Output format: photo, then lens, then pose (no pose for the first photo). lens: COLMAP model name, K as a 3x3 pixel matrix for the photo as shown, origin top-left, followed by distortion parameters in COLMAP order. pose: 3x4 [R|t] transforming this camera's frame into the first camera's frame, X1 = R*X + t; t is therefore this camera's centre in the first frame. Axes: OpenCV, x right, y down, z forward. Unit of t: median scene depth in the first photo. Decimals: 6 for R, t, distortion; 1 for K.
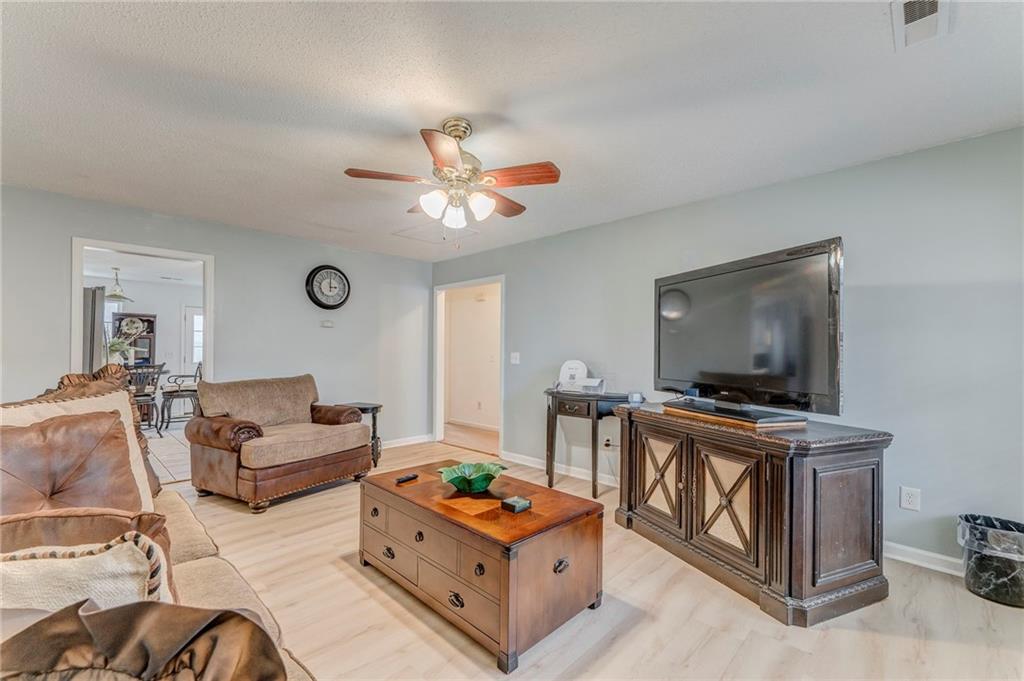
lens RADIAL K [[435.5, 0, 515.4], [0, 435.5, 345.1], [0, 0, 1]] dist [0.001324, -0.000254]
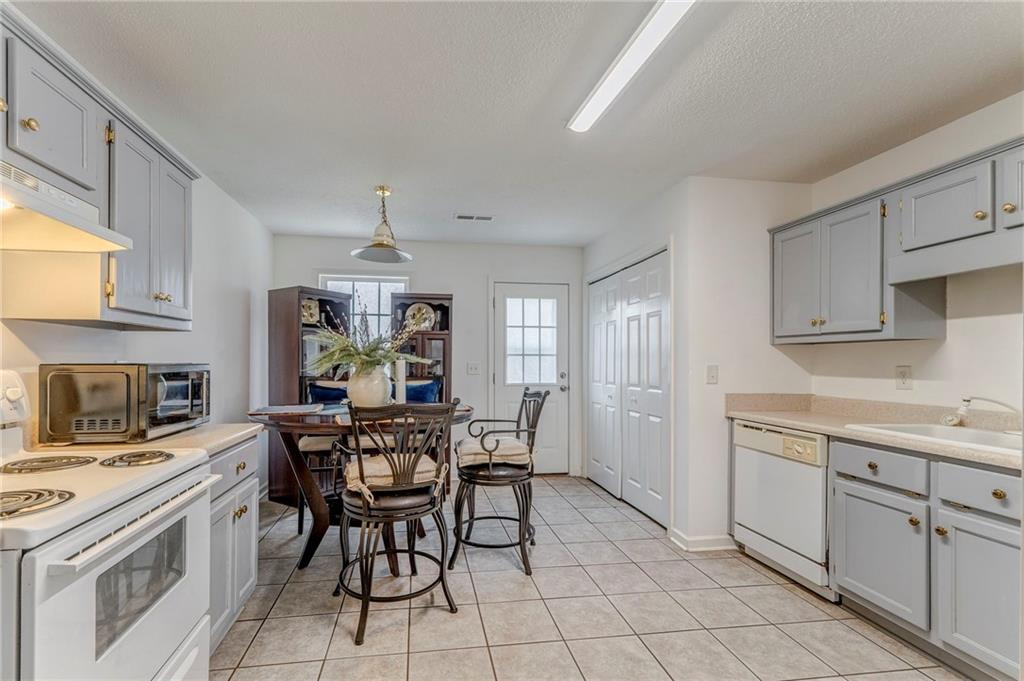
lens RADIAL K [[435.5, 0, 515.4], [0, 435.5, 345.1], [0, 0, 1]] dist [0.001324, -0.000254]
pose [[0.834589, -0.023357, -0.550378, -0.479507], [0.010650, 0.999598, -0.026271, 0.006837], [0.550770, 0.016064, 0.834502, 0.613514]]
